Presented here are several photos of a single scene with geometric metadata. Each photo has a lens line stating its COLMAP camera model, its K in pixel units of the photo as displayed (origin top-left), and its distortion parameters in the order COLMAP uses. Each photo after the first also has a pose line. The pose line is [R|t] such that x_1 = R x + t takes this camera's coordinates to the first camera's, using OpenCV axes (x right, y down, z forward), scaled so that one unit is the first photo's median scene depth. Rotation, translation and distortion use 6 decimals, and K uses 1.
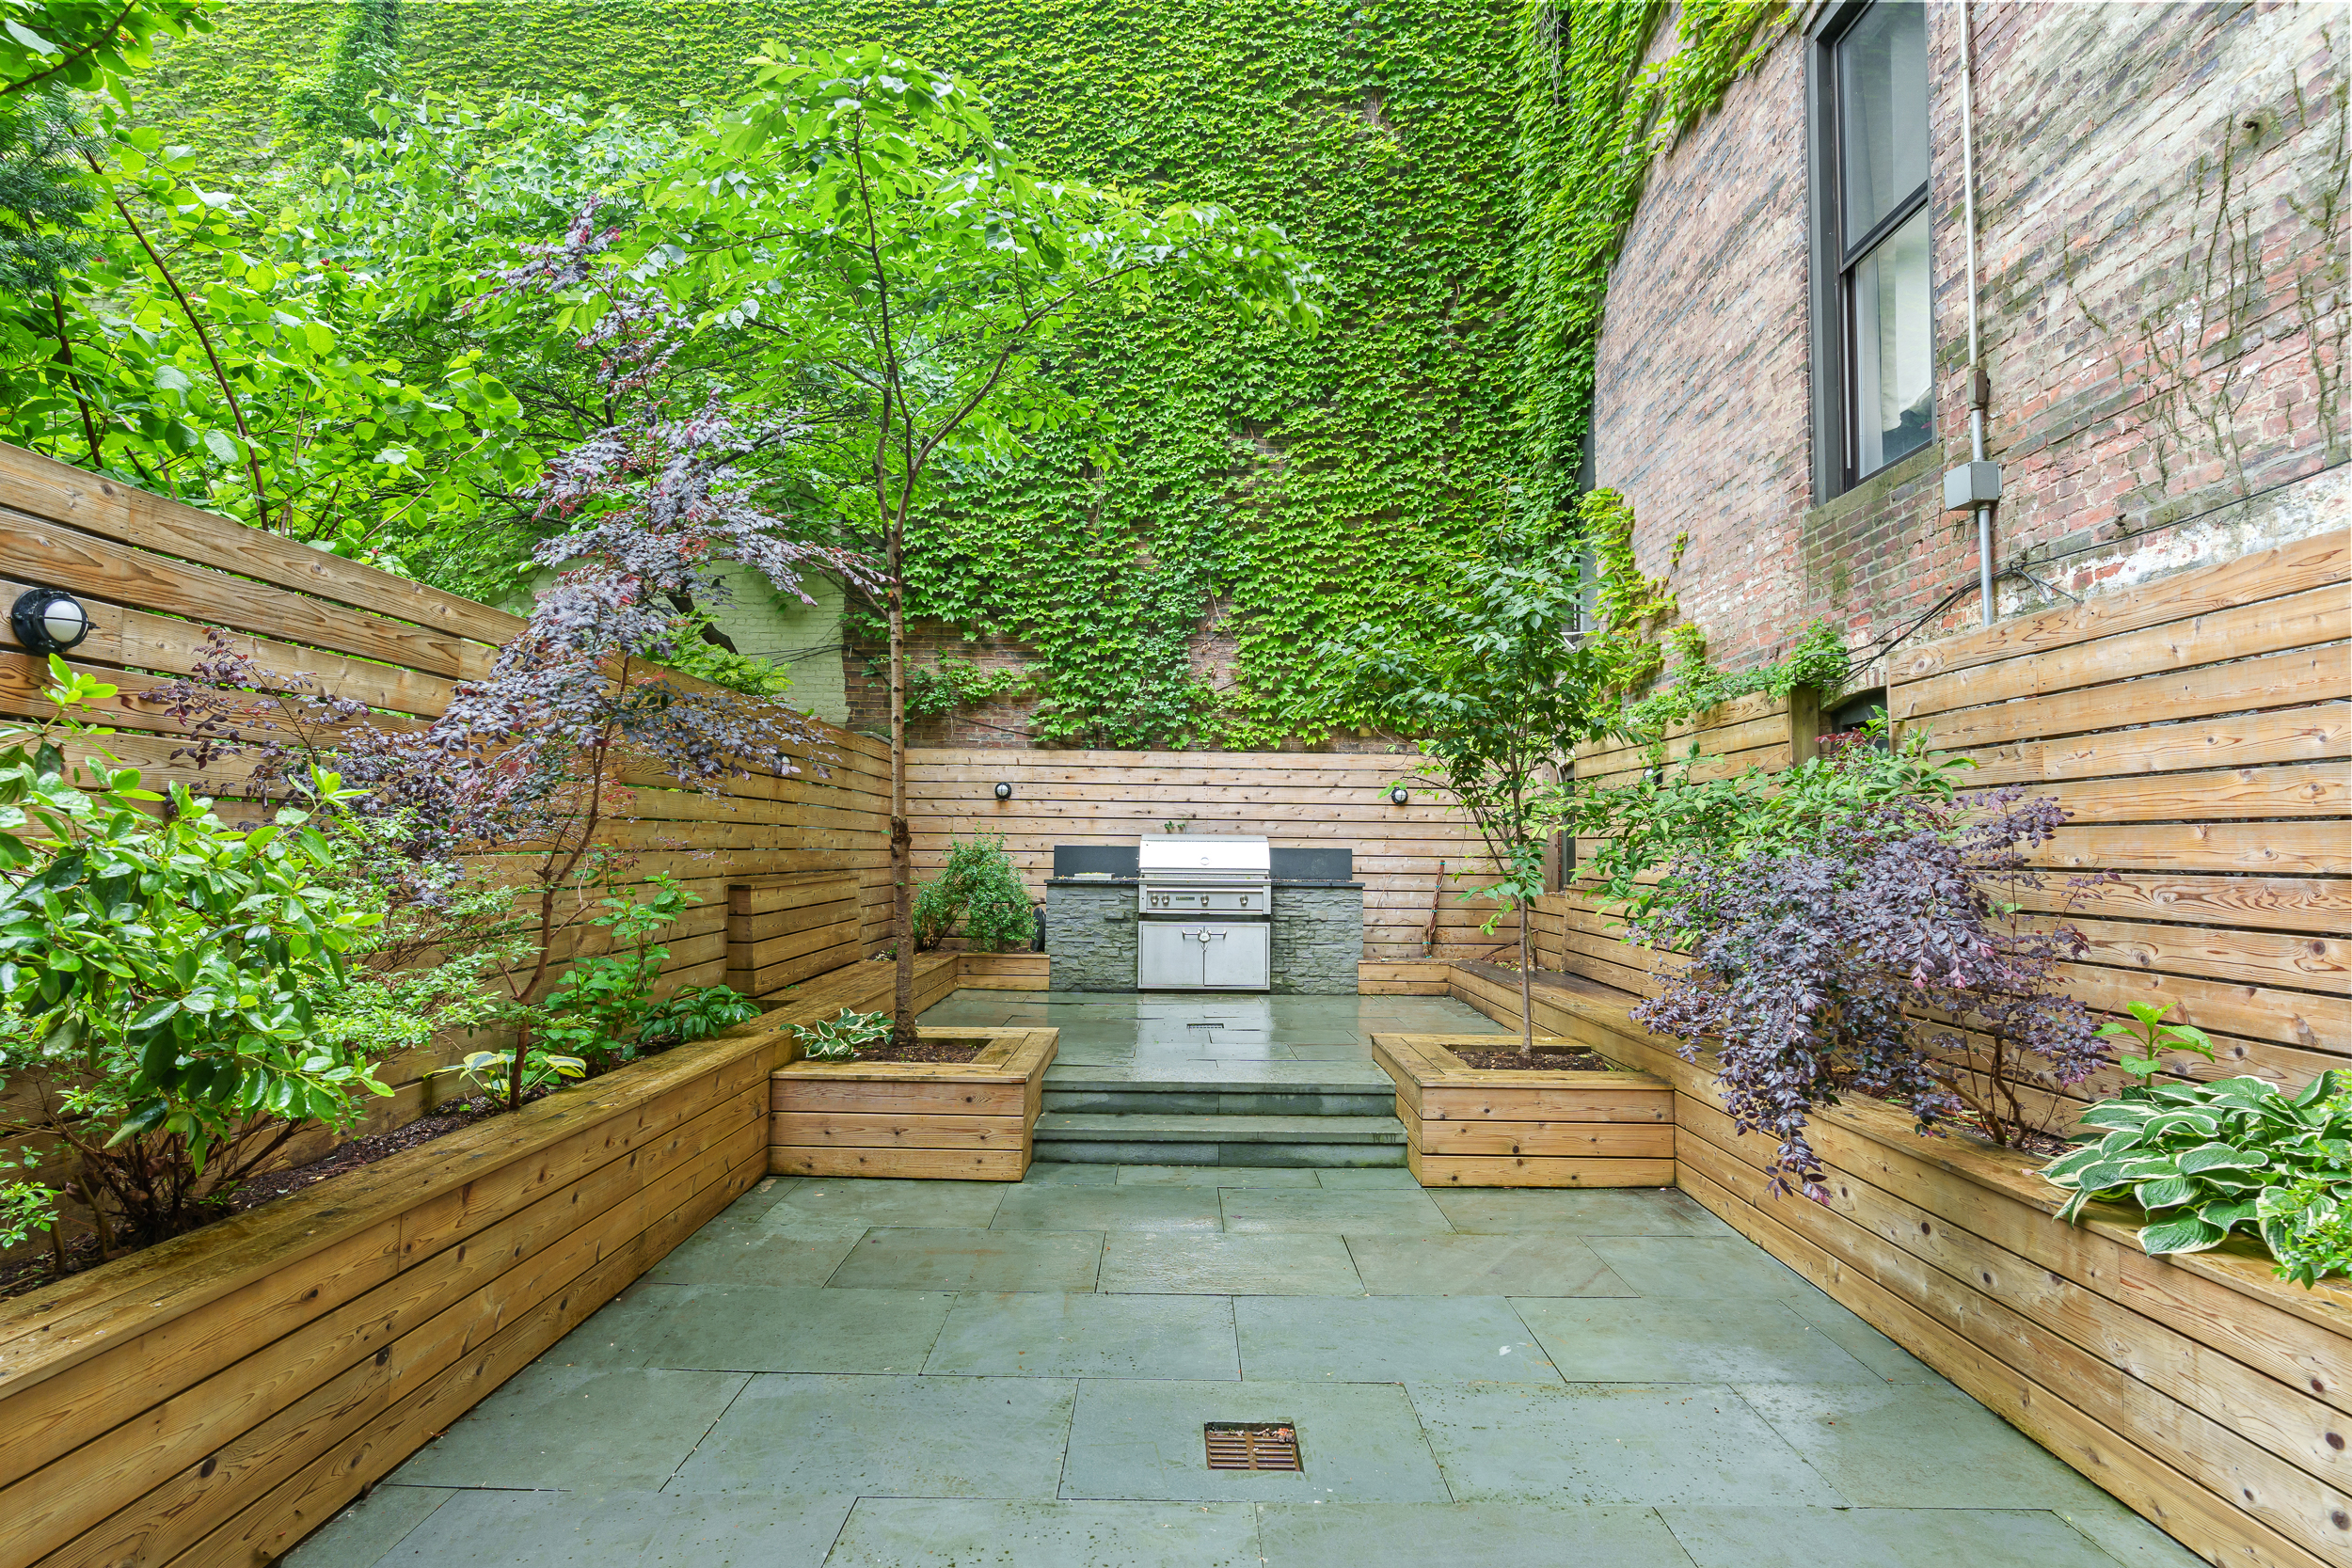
lens RADIAL K [[1145.9, 0, 1176.0], [0, 1145.9, 784.0], [0, 0, 1]] dist [-0.001297, 0.000639]
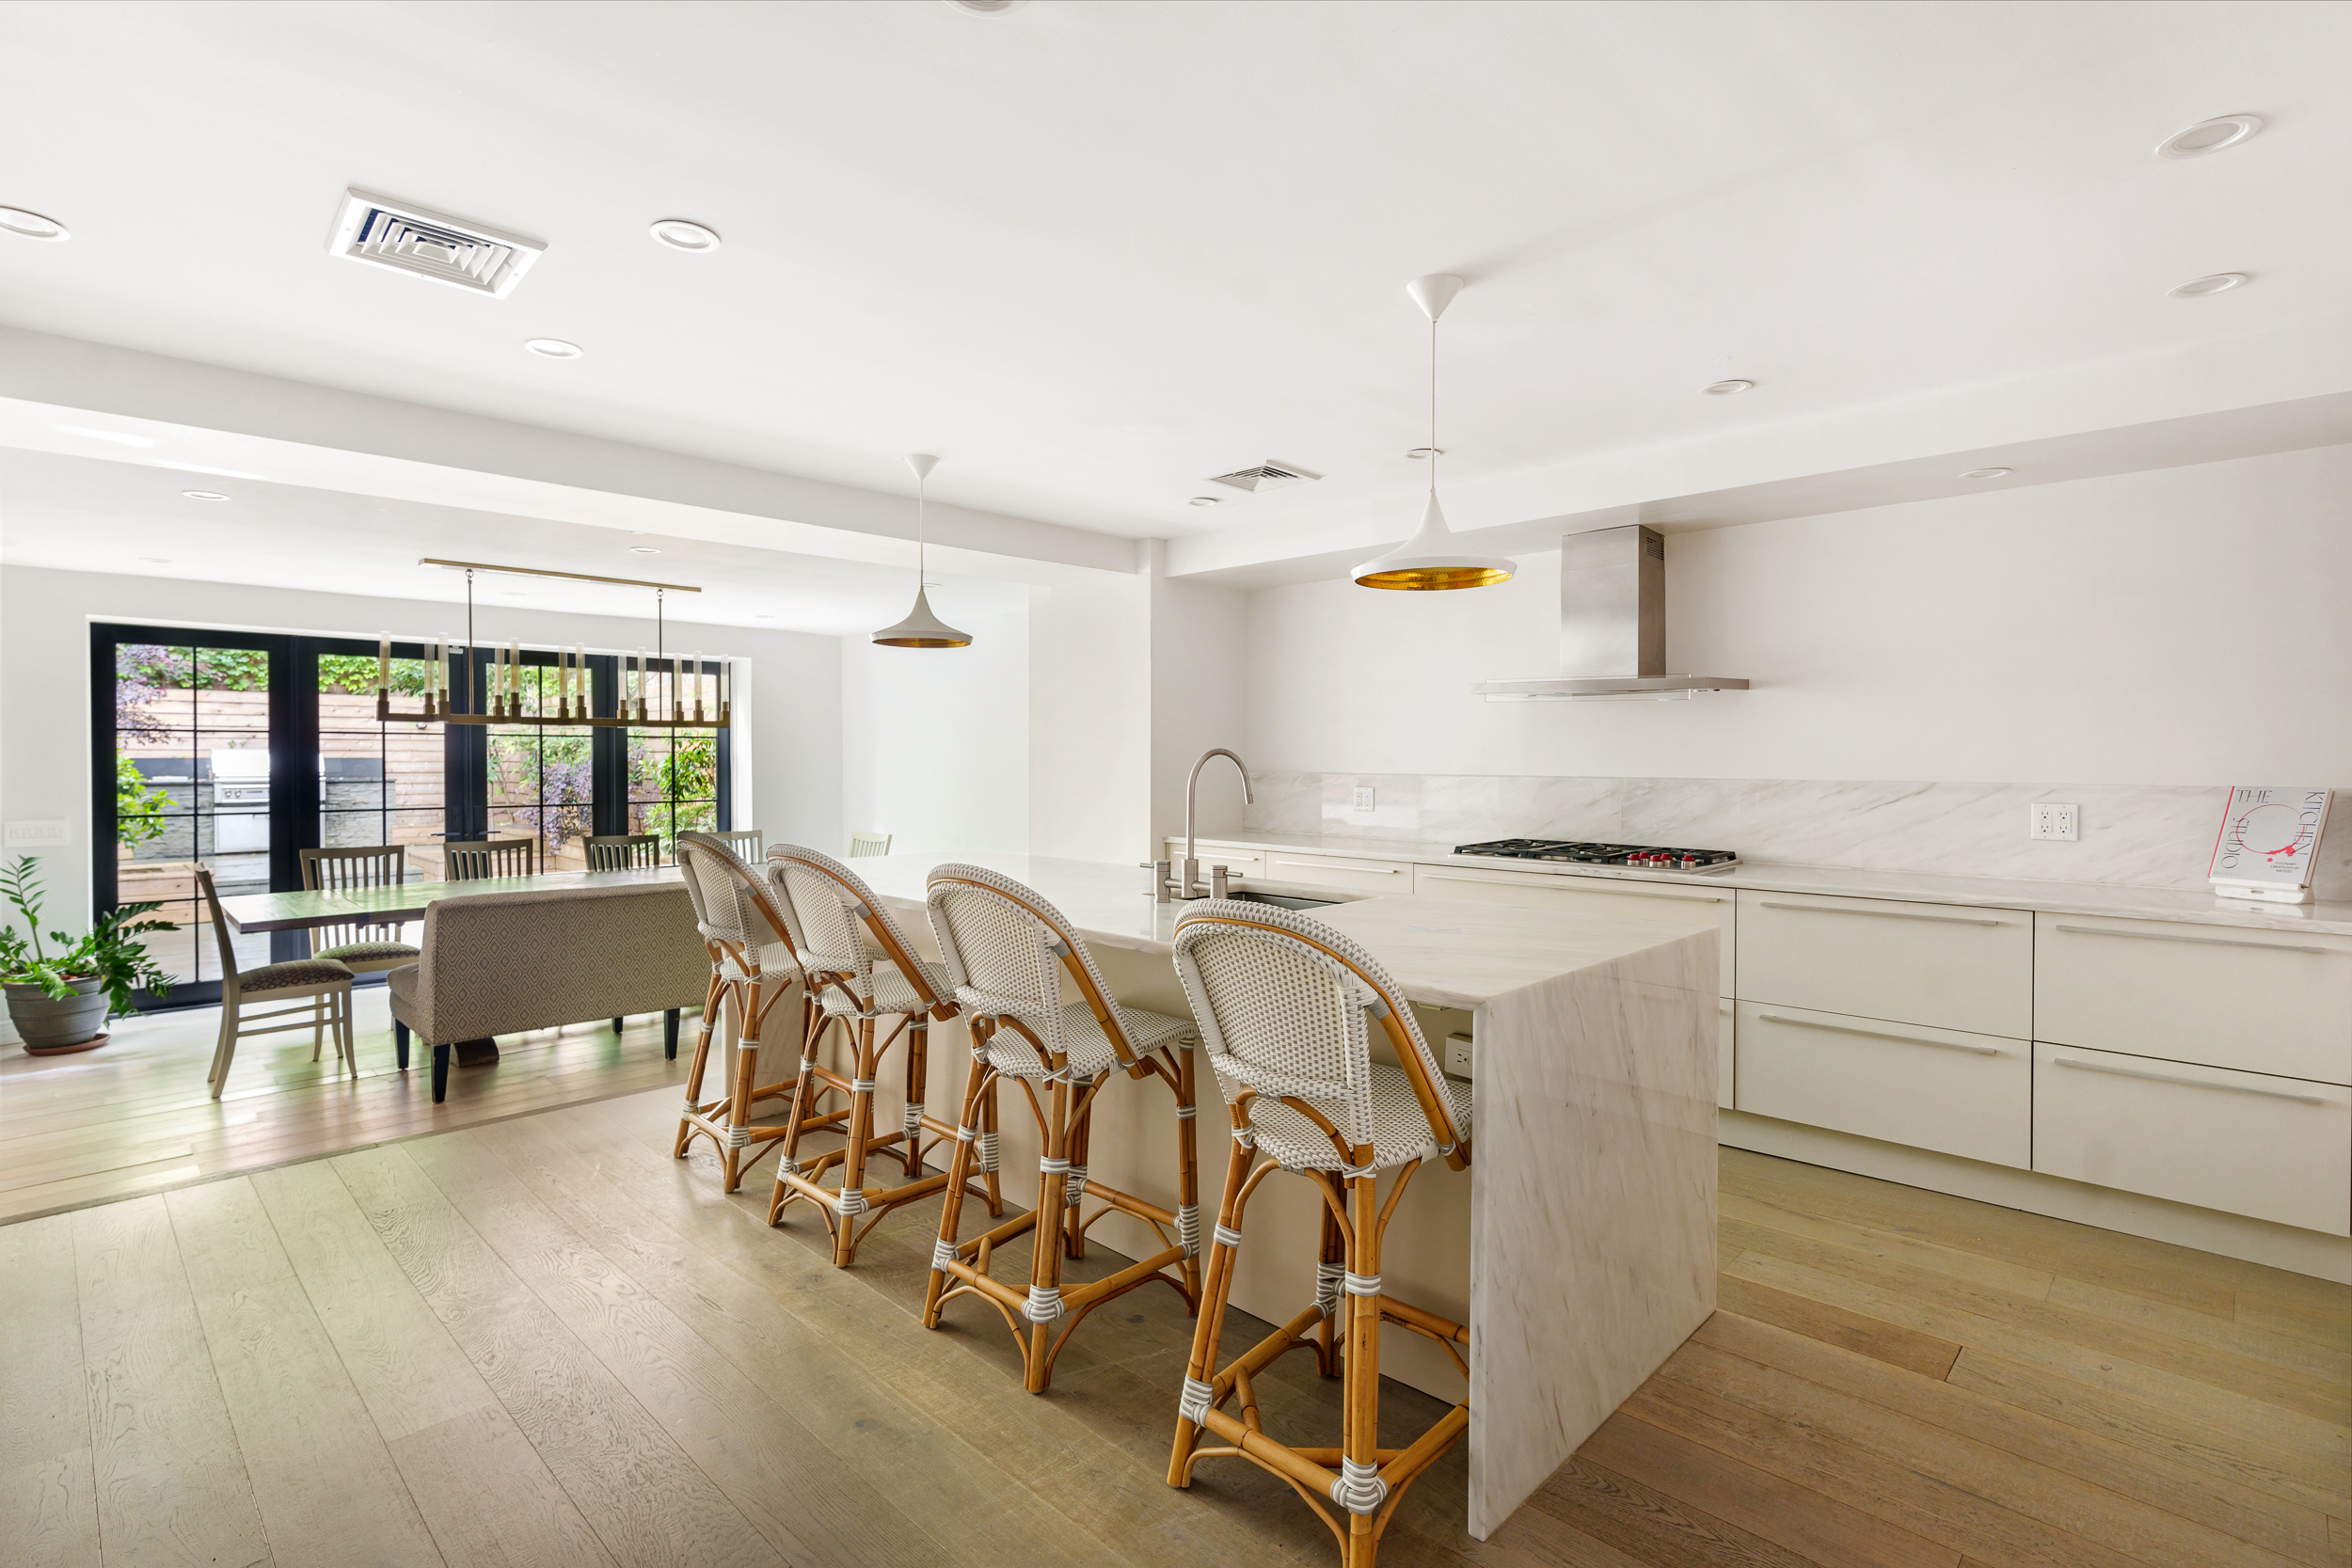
lens RADIAL K [[1117.6, 0, 1236.7], [0, 1117.6, 779.4], [0, 0, 1]] dist [-0.021181, -0.000257]
pose [[0.677074, -0.021909, 0.735589, -0.163911], [-0.043227, 0.996647, 0.069473, -0.067320], [-0.734644, -0.078835, 0.673857, -0.846933]]
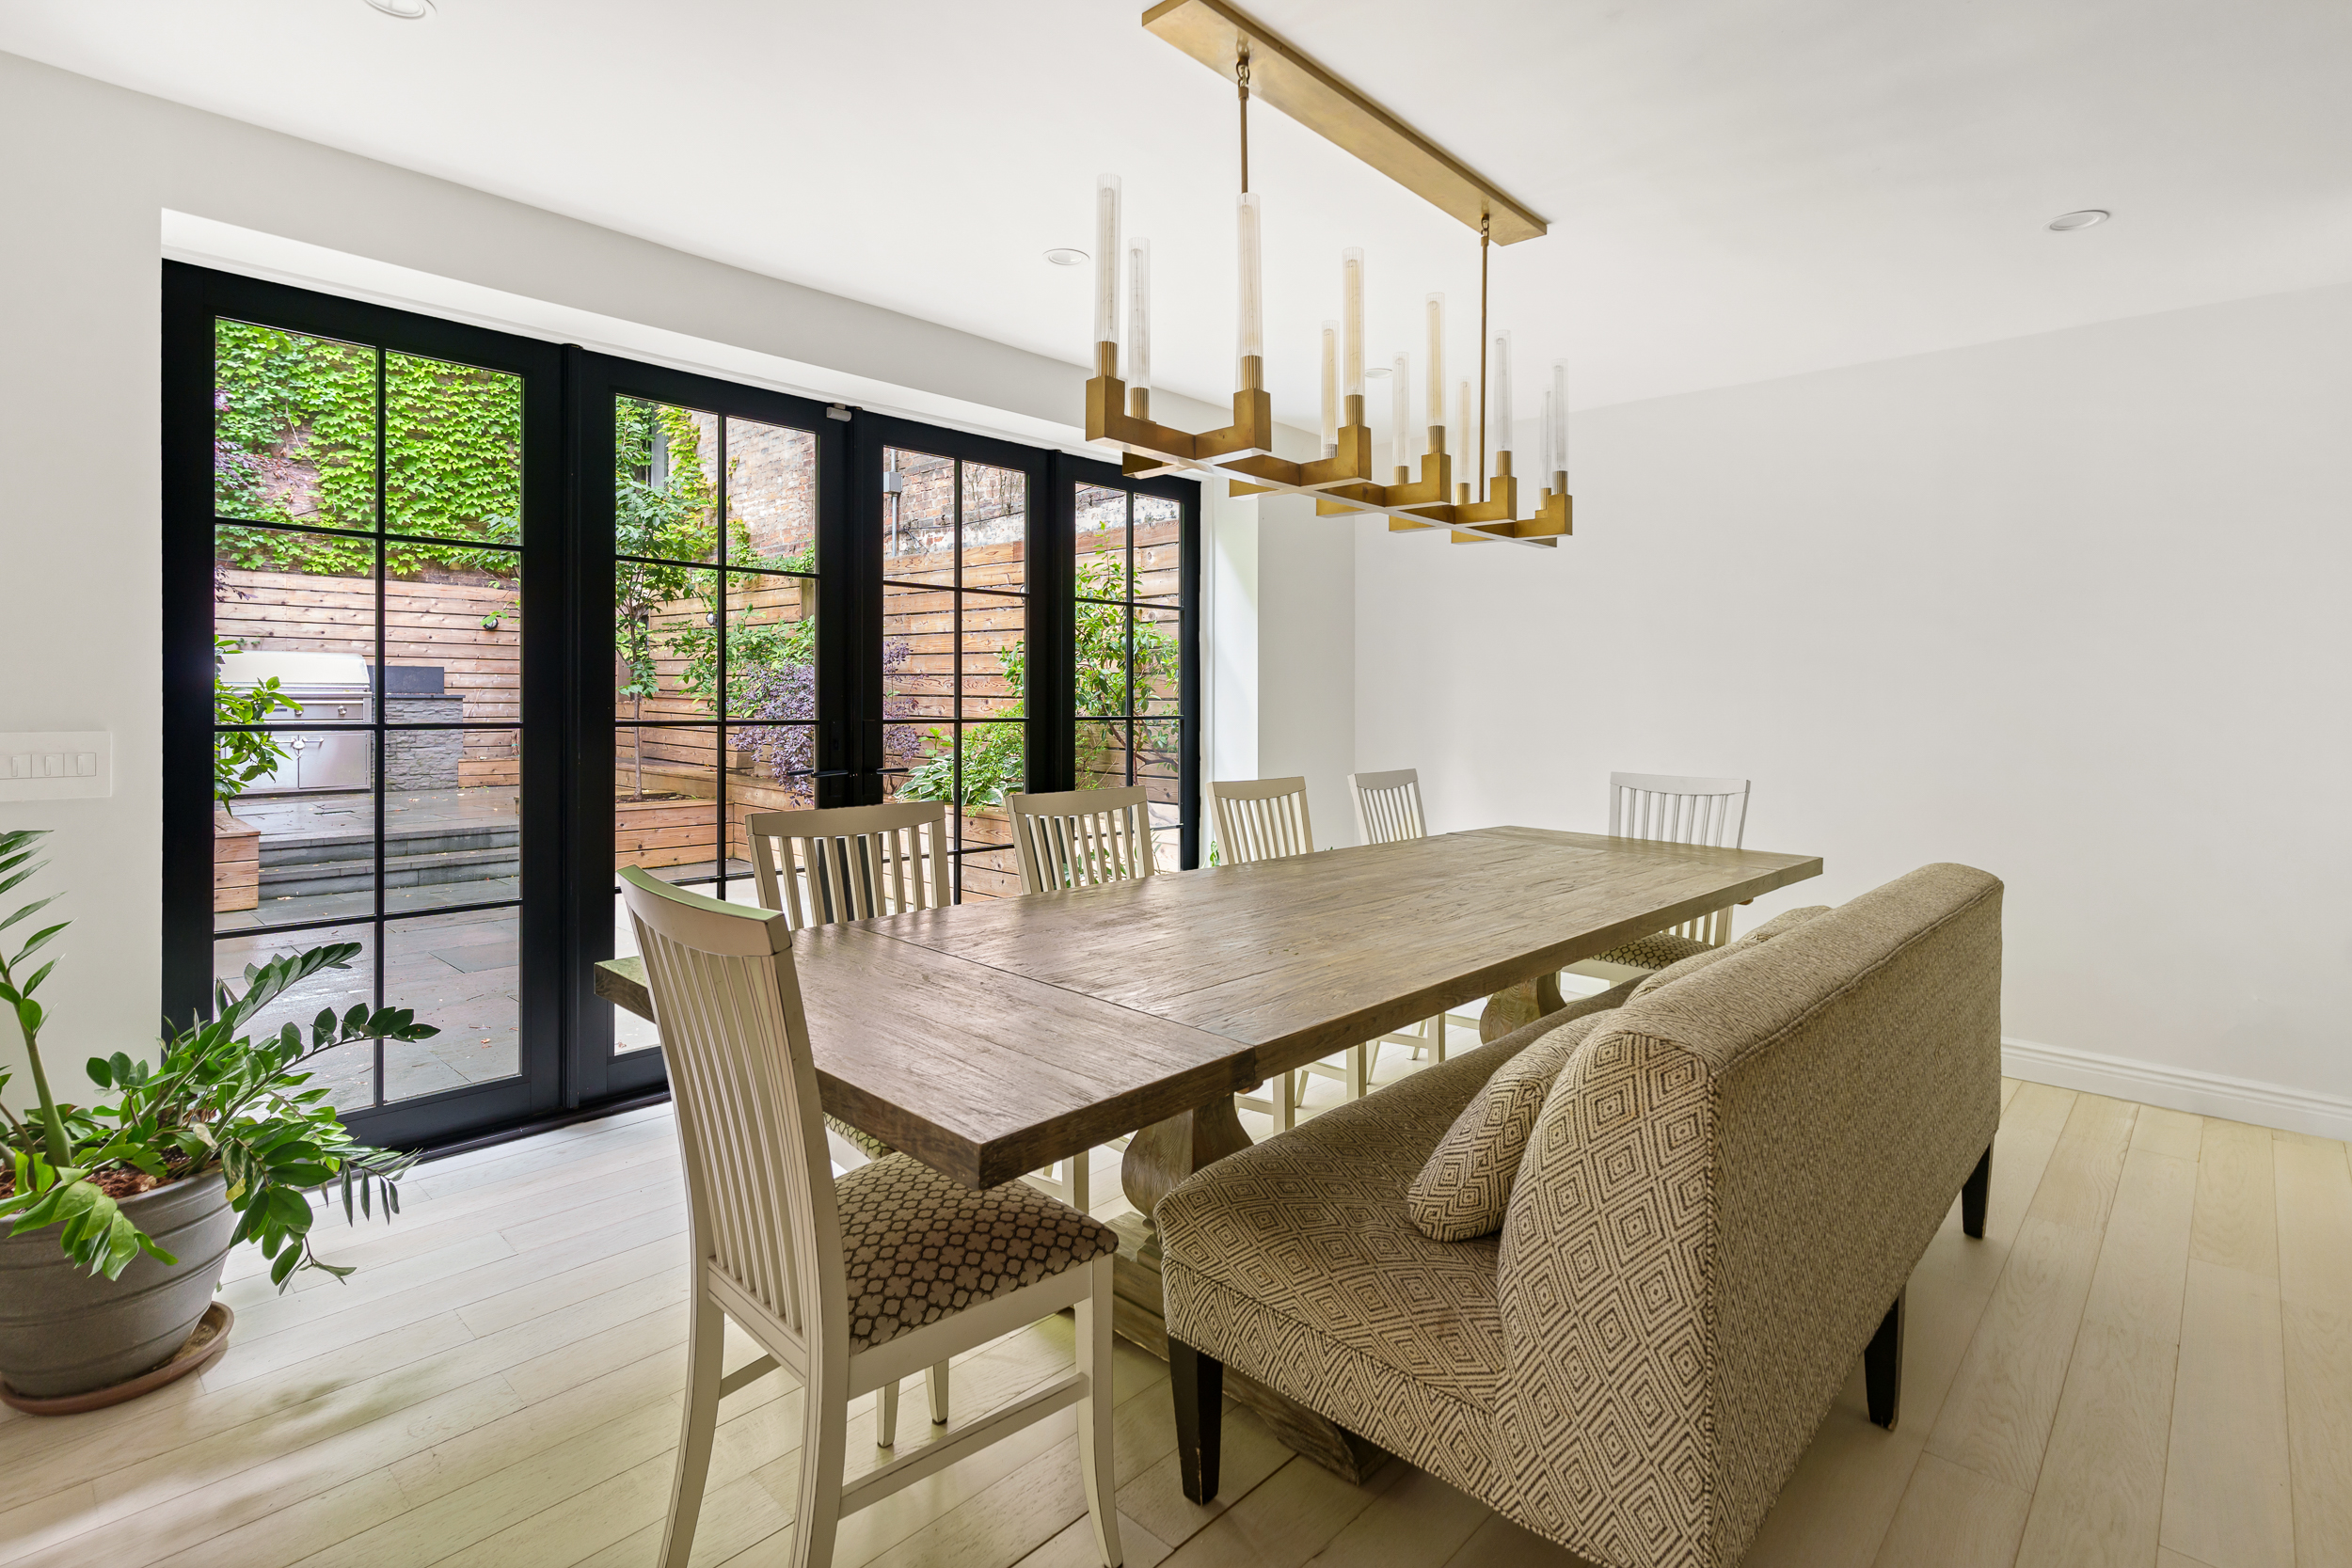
lens RADIAL K [[1144.3, 0, 1177.8], [0, 1144.3, 700.1], [0, 0, 1]] dist [-0.000939, -0.000617]
pose [[0.681870, -0.008722, 0.731421, -0.181325], [-0.046589, 0.997381, 0.055327, -0.008154], [-0.729988, -0.071803, 0.679678, -0.320247]]
